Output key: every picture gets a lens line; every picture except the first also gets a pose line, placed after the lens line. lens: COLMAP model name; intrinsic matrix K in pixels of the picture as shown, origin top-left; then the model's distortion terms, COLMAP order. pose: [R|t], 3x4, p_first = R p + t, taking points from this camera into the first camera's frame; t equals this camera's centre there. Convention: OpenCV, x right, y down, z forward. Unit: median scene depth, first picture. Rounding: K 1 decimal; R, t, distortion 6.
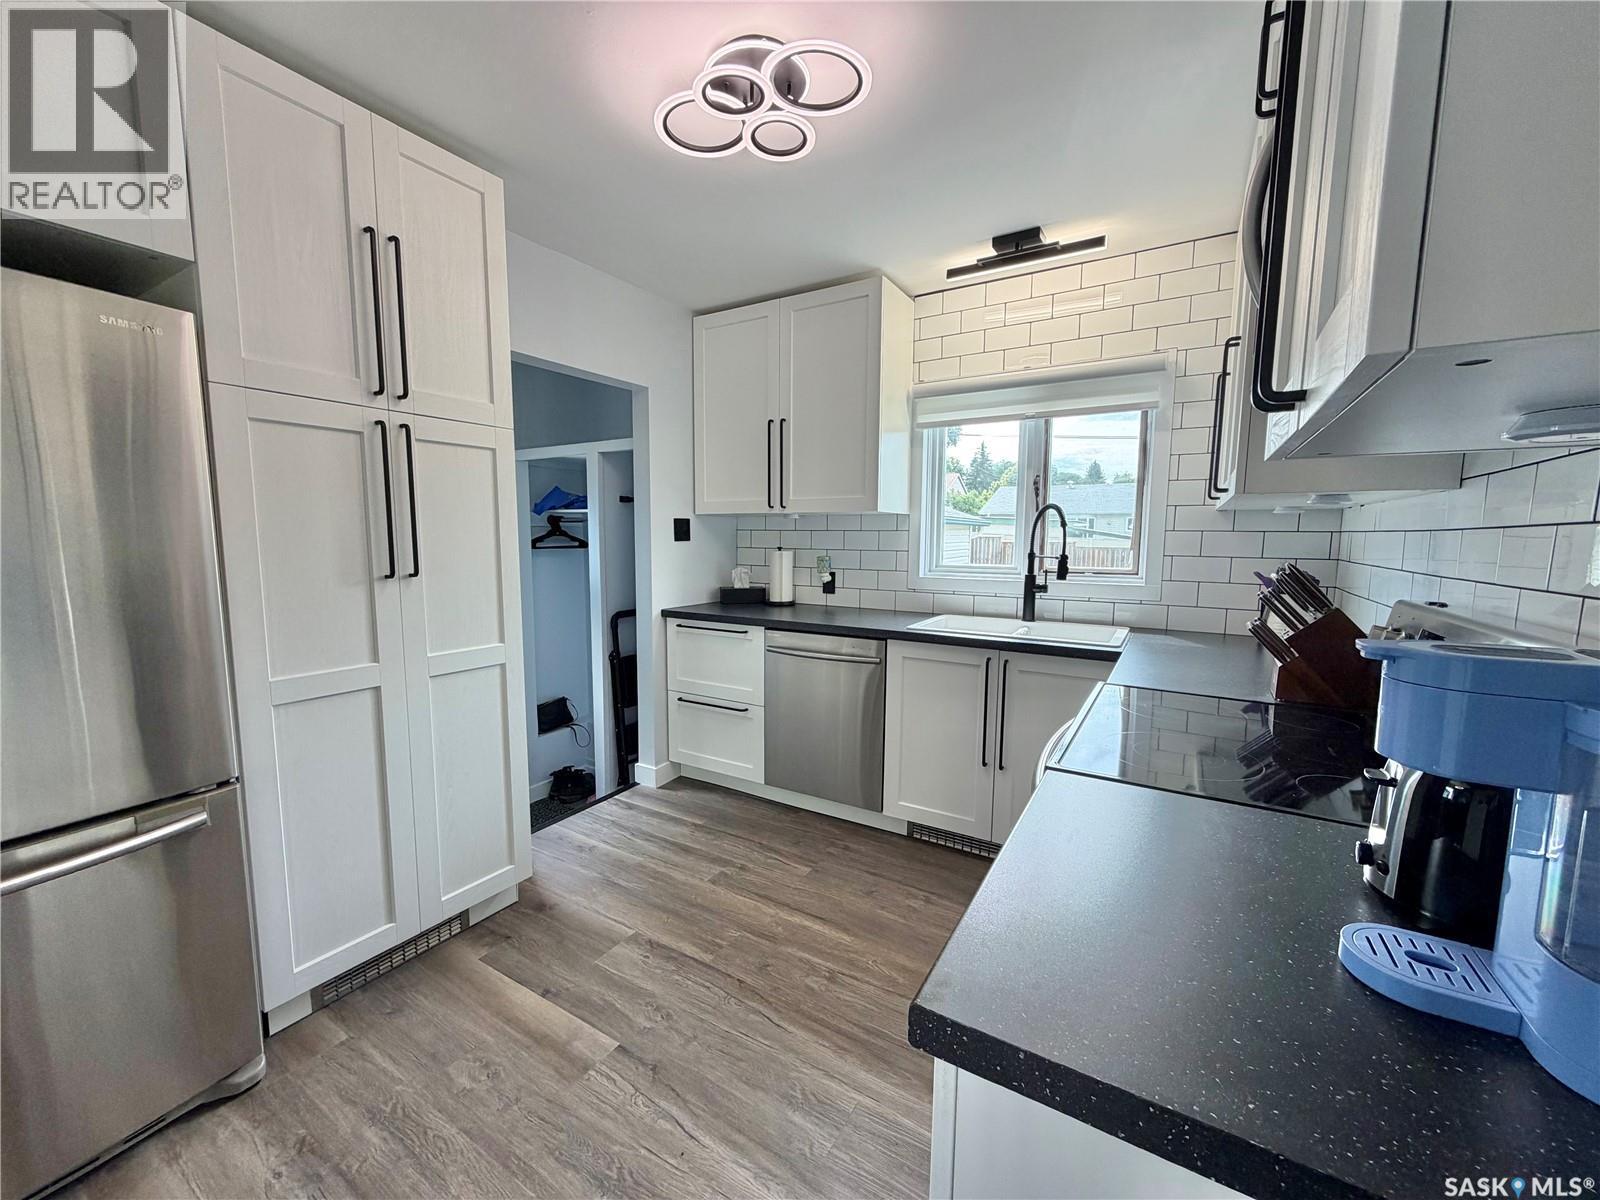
lens RADIAL K [[636.3, 0, 796.7], [0, 636.3, 602.3], [0, 0, 1]] dist [0.000808, -0.000070]
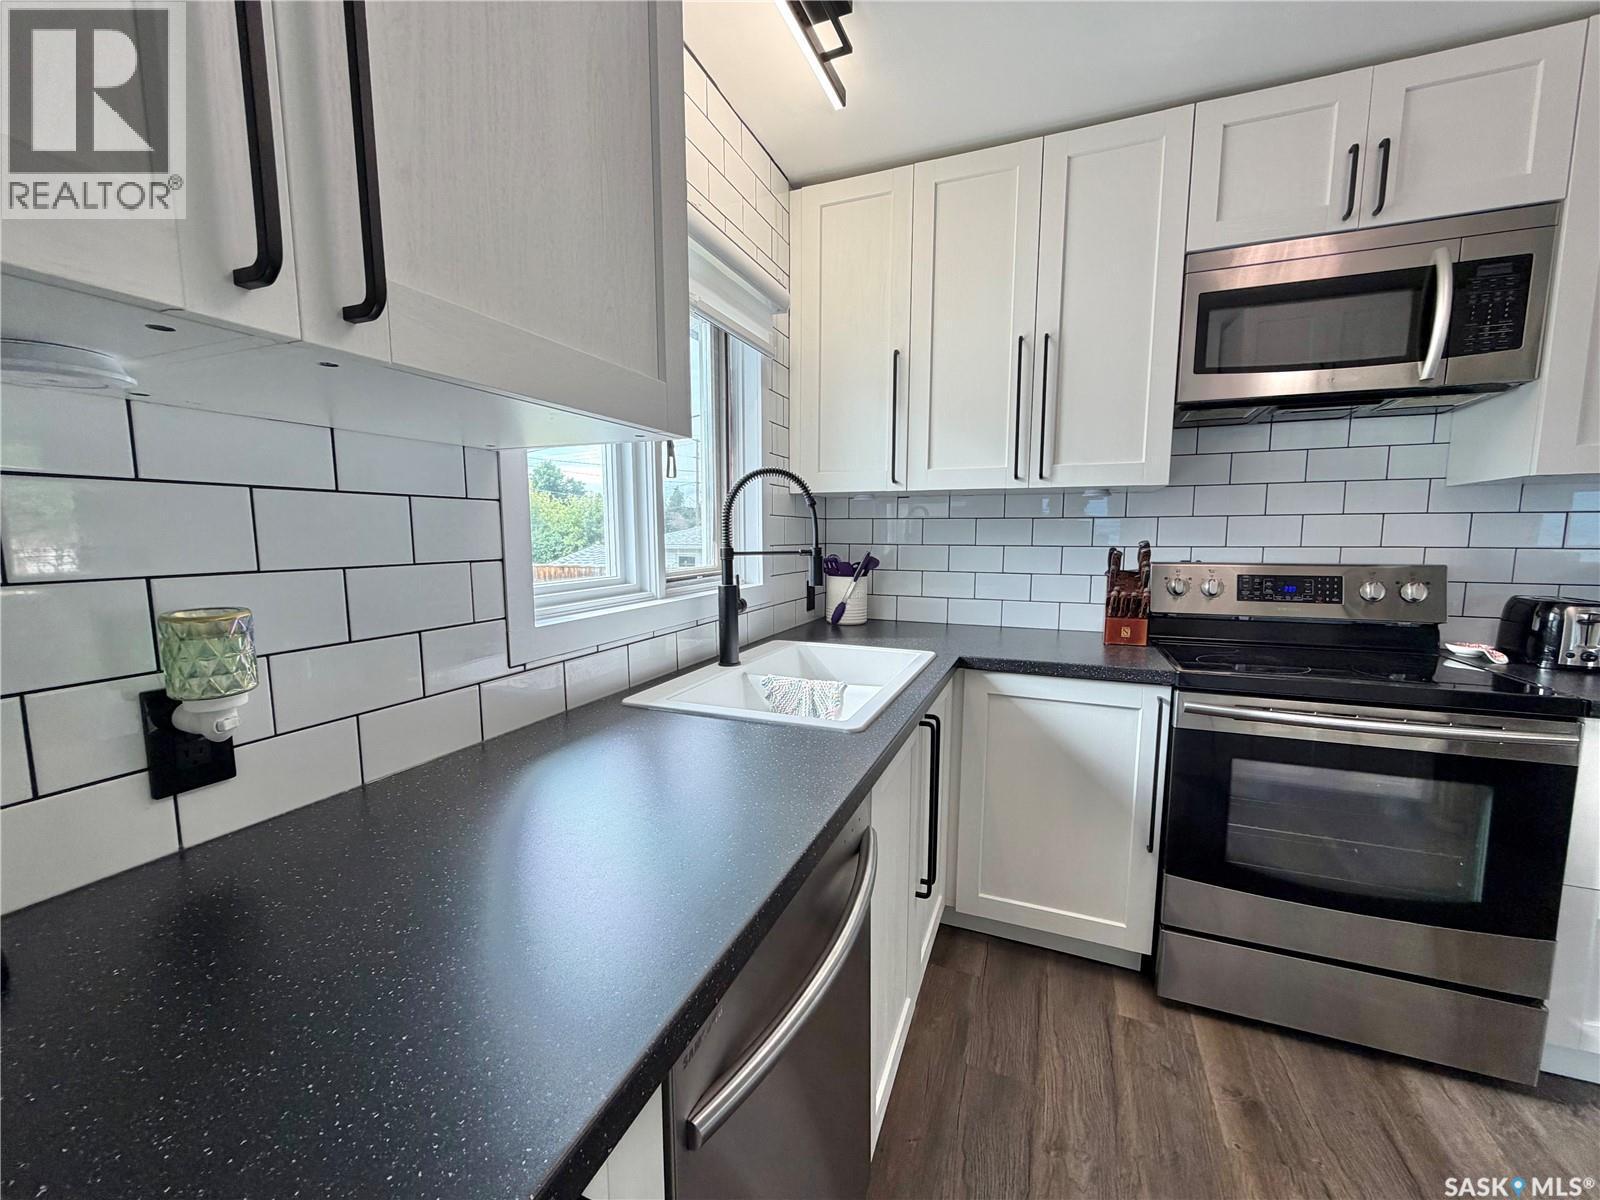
lens RADIAL K [[636.3, 0, 794.6], [0, 636.3, 602.5], [0, 0, 1]] dist [0.000808, -0.000070]
pose [[-0.158610, -0.115485, 0.980564, -0.200630], [0.103419, 0.985730, 0.132822, -0.091828], [-0.981910, 0.122476, -0.144404, 0.943945]]
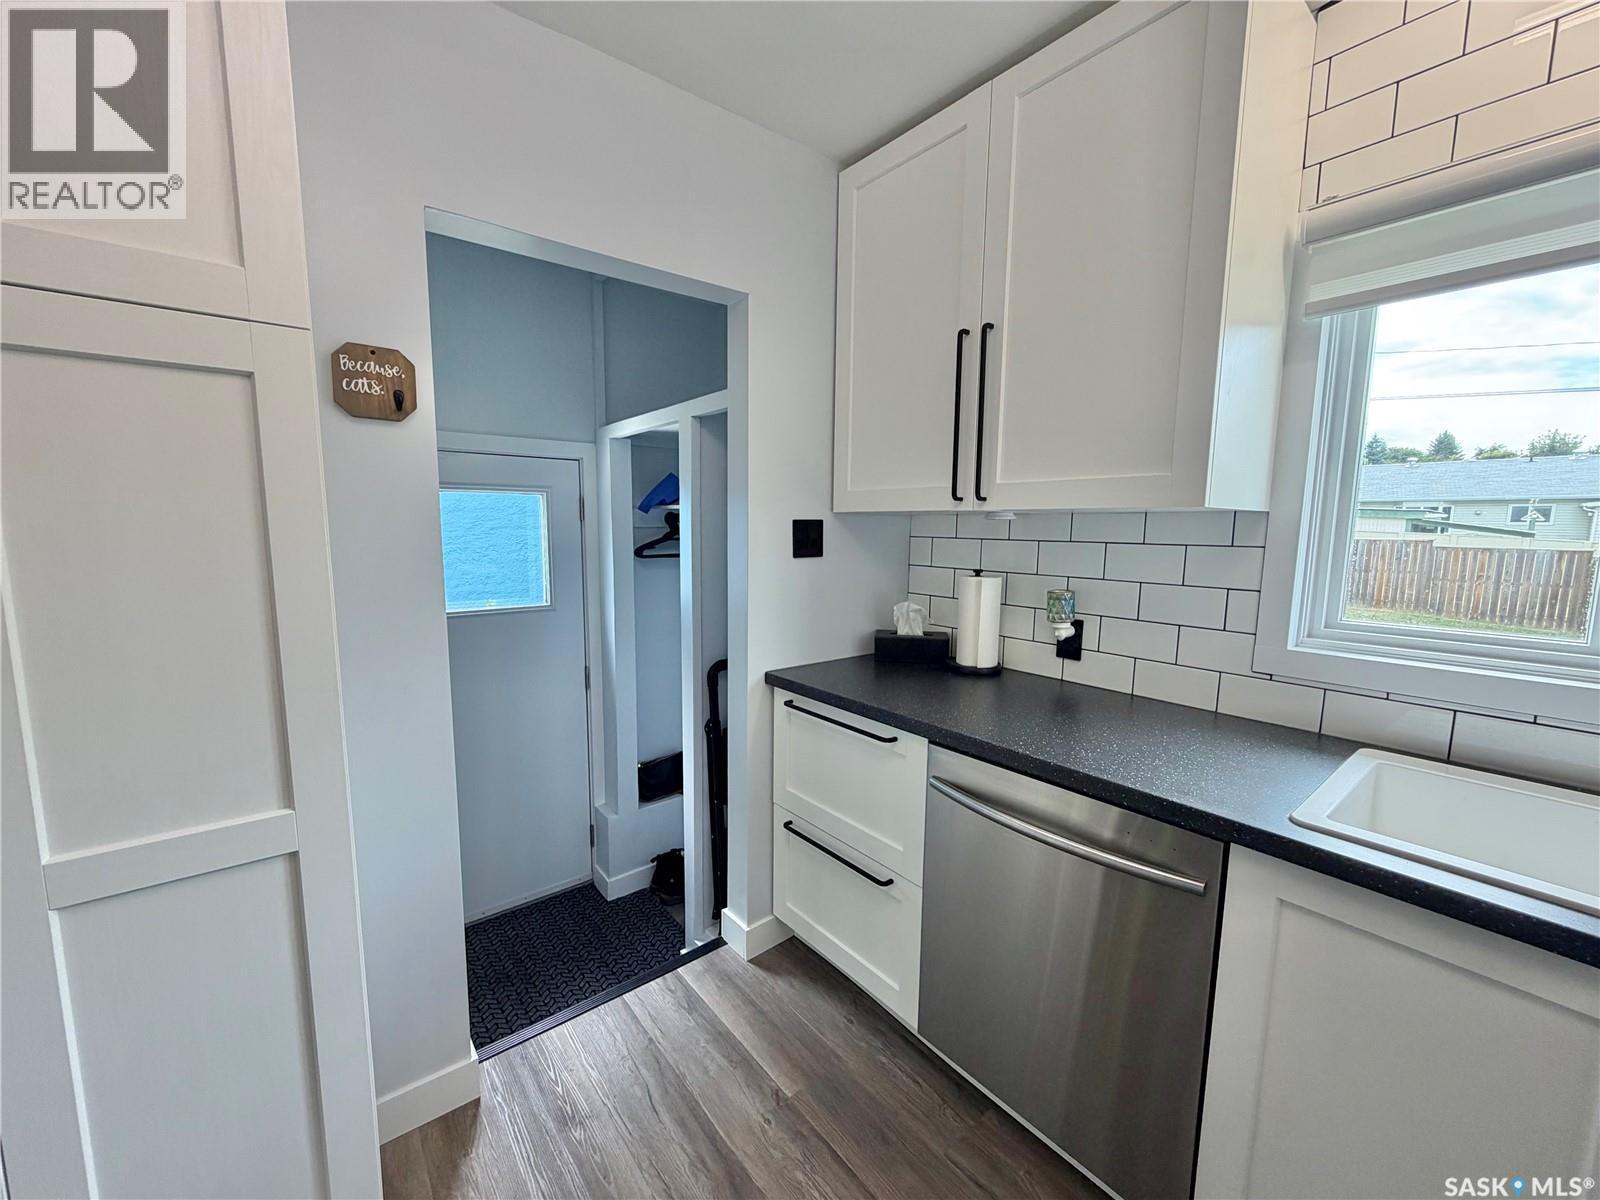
lens RADIAL K [[636.3, 0, 796.9], [0, 636.3, 603.3], [0, 0, 1]] dist [0.000808, -0.000070]
pose [[0.940405, 0.044774, -0.337096, 0.016134], [-0.039335, 0.998962, 0.022951, -0.072846], [0.337774, -0.008324, 0.941190, 0.474042]]
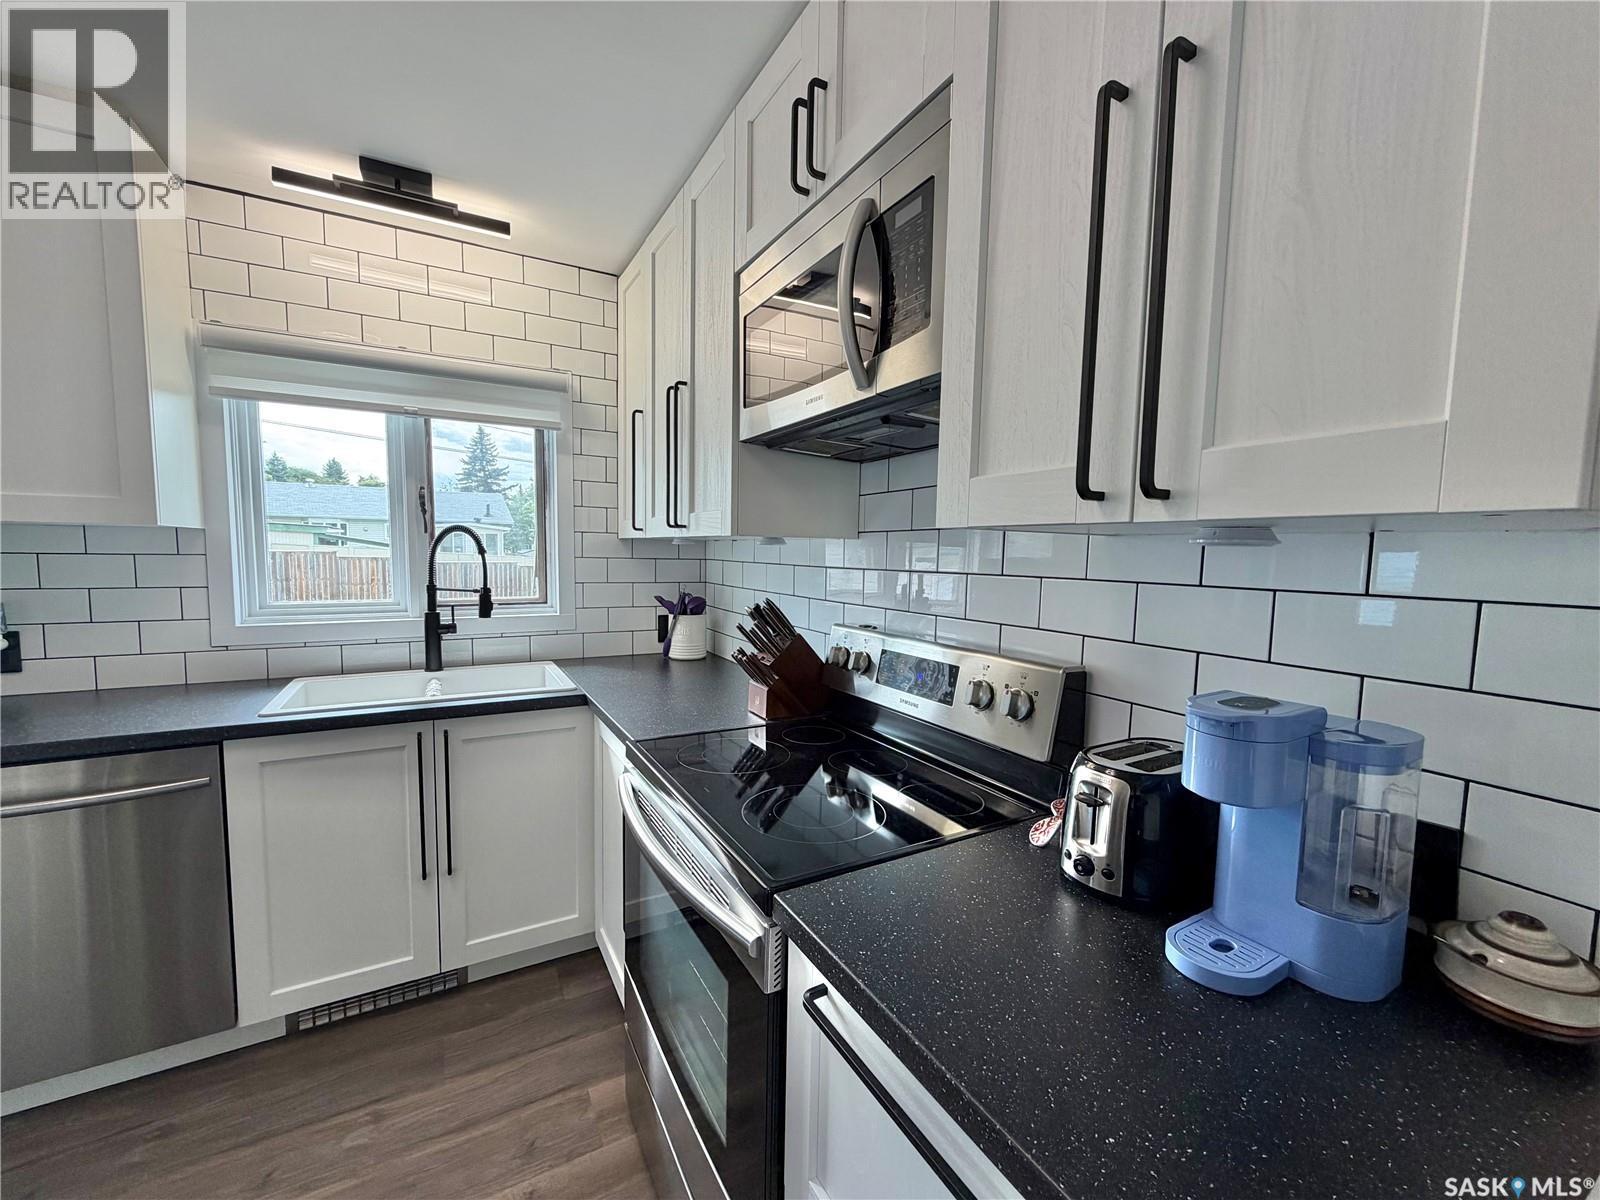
lens RADIAL K [[636.3, 0, 795.2], [0, 636.3, 602.3], [0, 0, 1]] dist [0.000808, -0.000070]
pose [[0.492140, -0.069534, 0.867735, -0.090103], [0.078993, 0.996259, 0.035031, -0.044322], [-0.866925, 0.051305, 0.495792, 0.195485]]
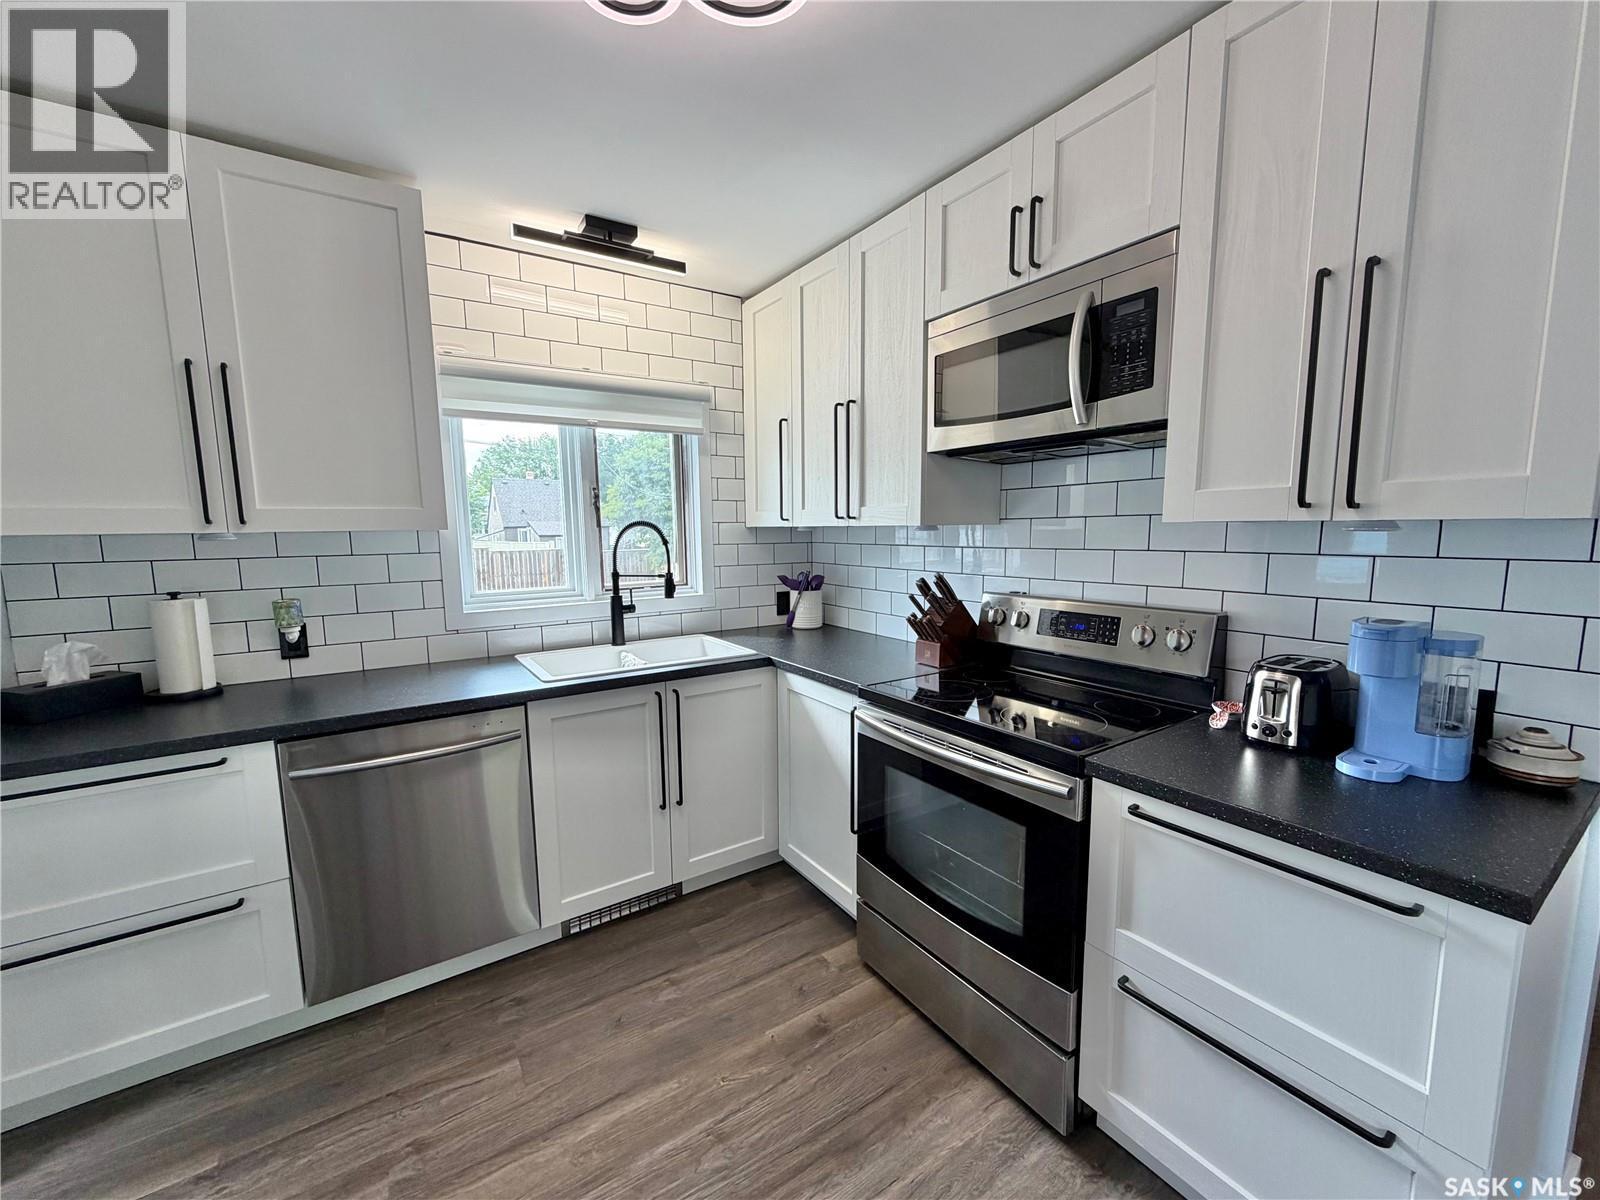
lens RADIAL K [[636.3, 0, 795.6], [0, 636.3, 602.5], [0, 0, 1]] dist [0.000808, -0.000070]
pose [[0.427091, -0.118672, 0.896387, -0.330173], [0.110022, 0.990804, 0.078751, -0.071699], [-0.897490, 0.064989, 0.436220, 0.328170]]
